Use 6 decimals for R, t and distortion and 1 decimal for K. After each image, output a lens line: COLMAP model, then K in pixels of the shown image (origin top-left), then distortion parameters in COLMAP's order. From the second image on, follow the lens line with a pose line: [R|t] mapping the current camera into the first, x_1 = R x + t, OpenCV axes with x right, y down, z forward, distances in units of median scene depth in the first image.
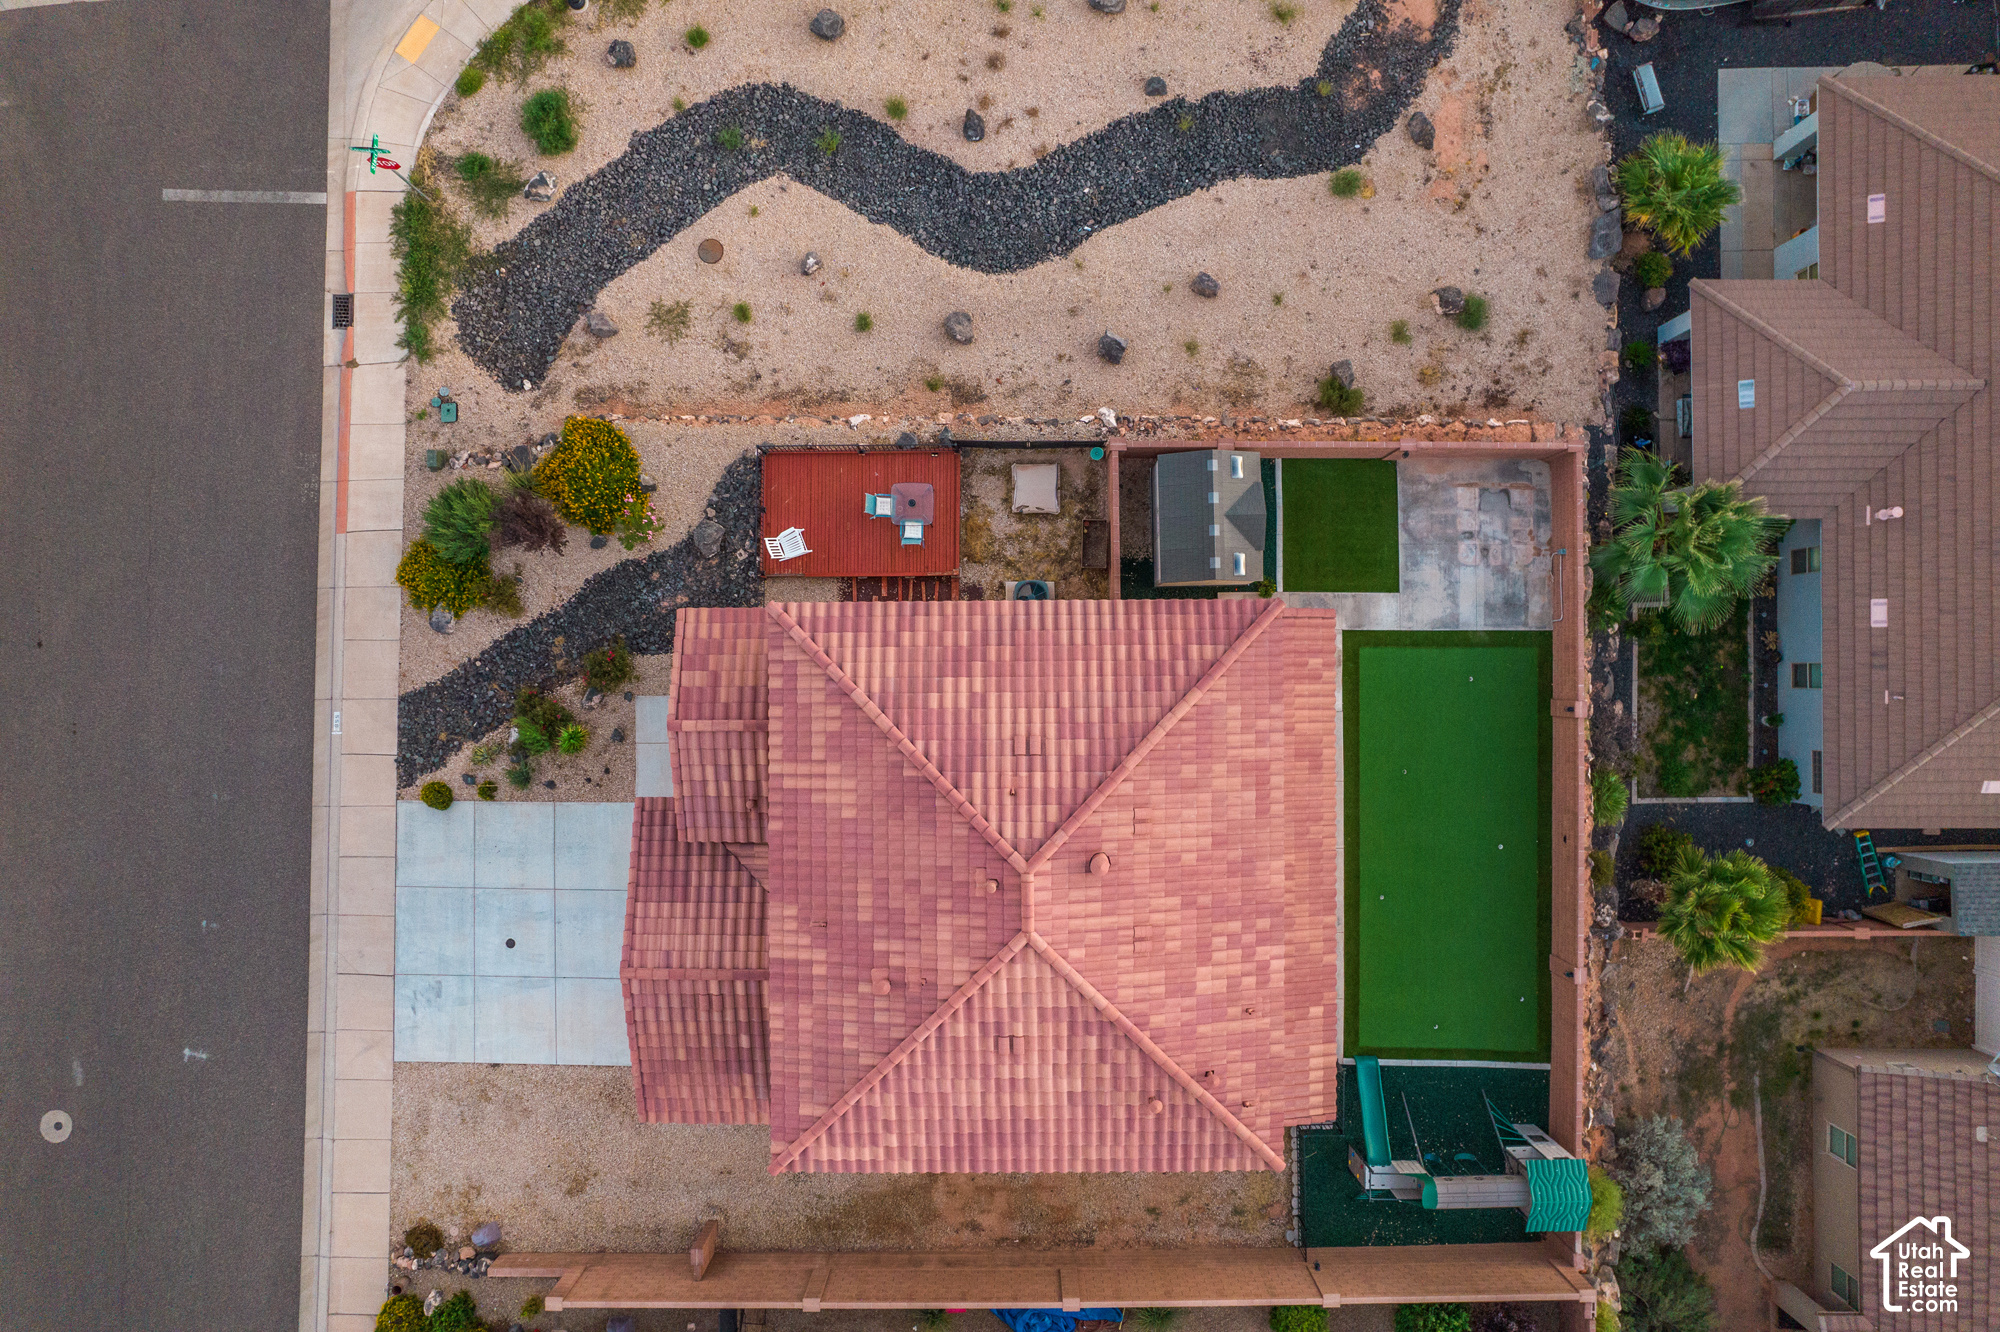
lens RADIAL K [[1280.4, 0, 1000.0], [0, 1280.4, 666.0], [0, 0, 1]] dist [-0.069742, 0.067220]
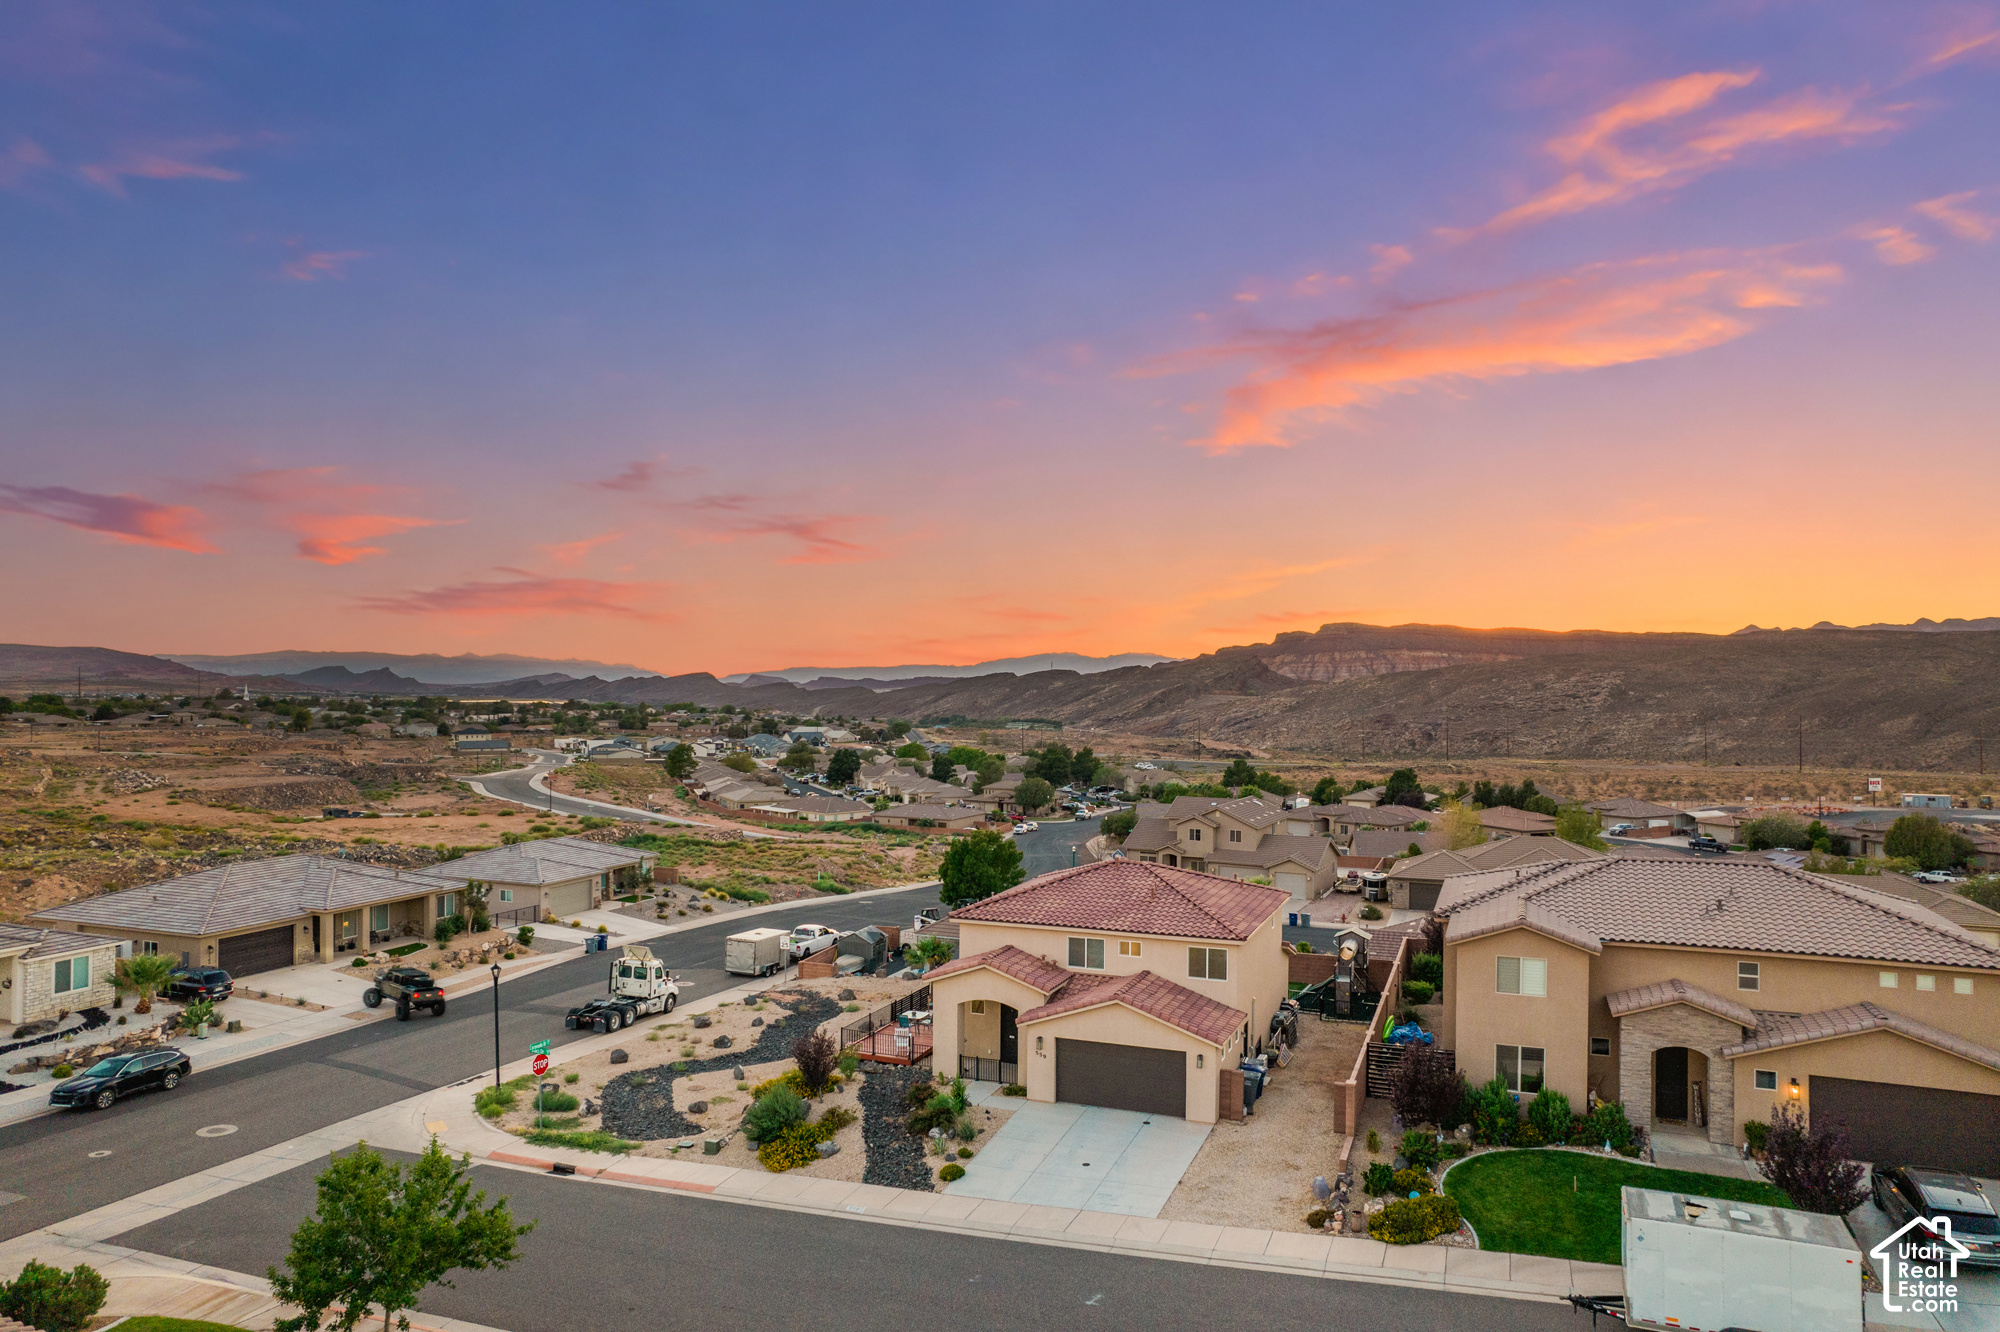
lens RADIAL K [[1280.4, 0, 1000.0], [0, 1280.4, 666.0], [0, 0, 1]] dist [-0.069742, 0.067220]
pose [[0.374978, 0.019262, 0.926833, -1.549978], [0.927019, -0.002270, -0.375006, 0.597178], [-0.005119, 0.999812, -0.018708, 0.532929]]
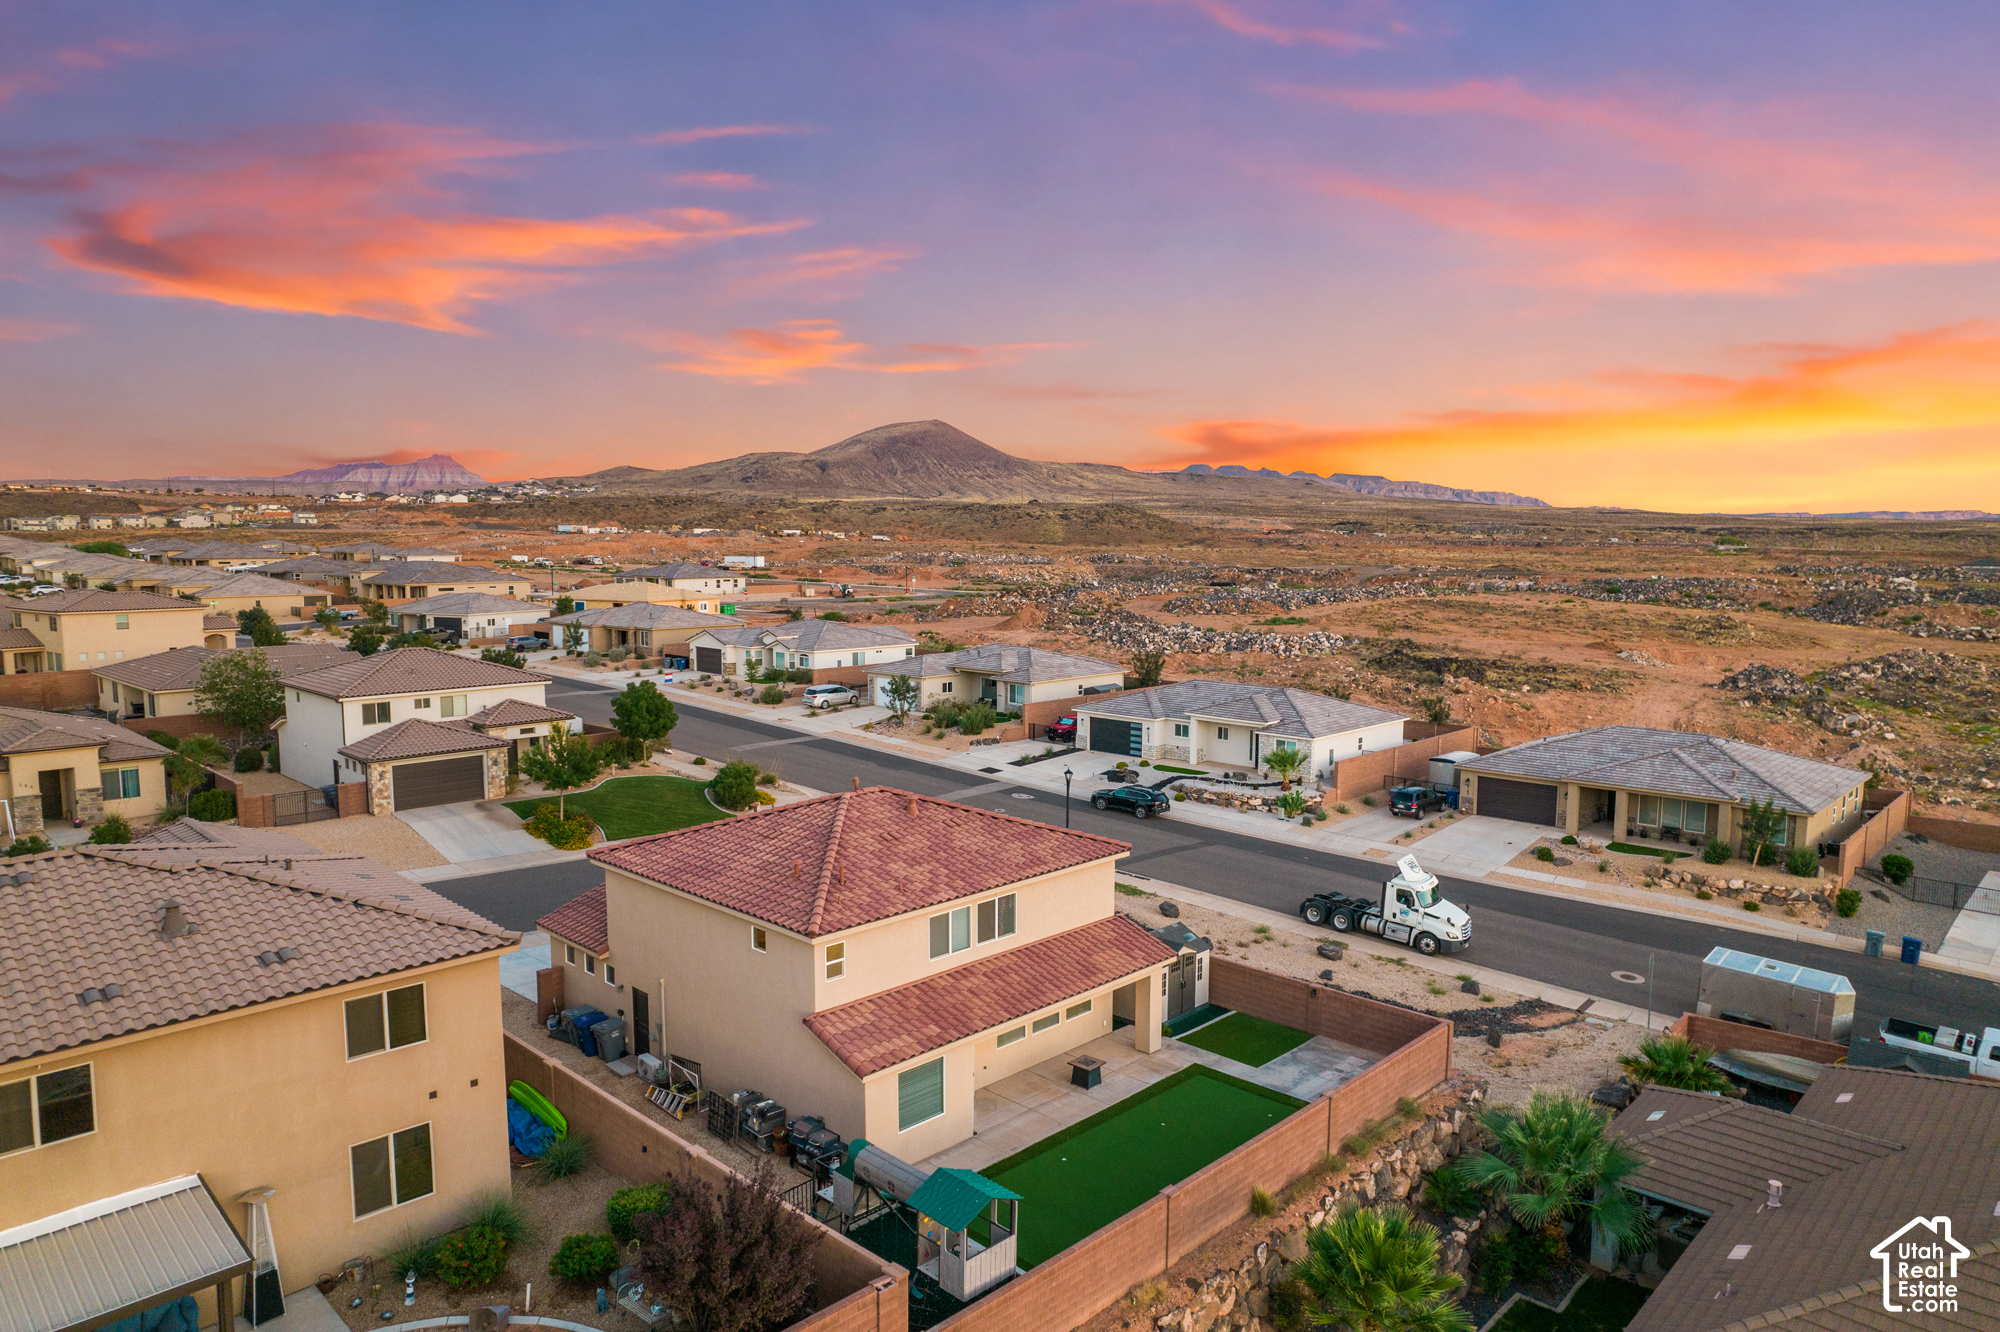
lens RADIAL K [[1280.4, 0, 1000.0], [0, 1280.4, 666.0], [0, 0, 1]] dist [-0.069742, 0.067220]
pose [[0.708513, 0.077655, -0.701413, 0.890512], [-0.705630, 0.064130, -0.705673, 0.847223], [-0.009817, 0.994916, 0.100233, 0.528727]]
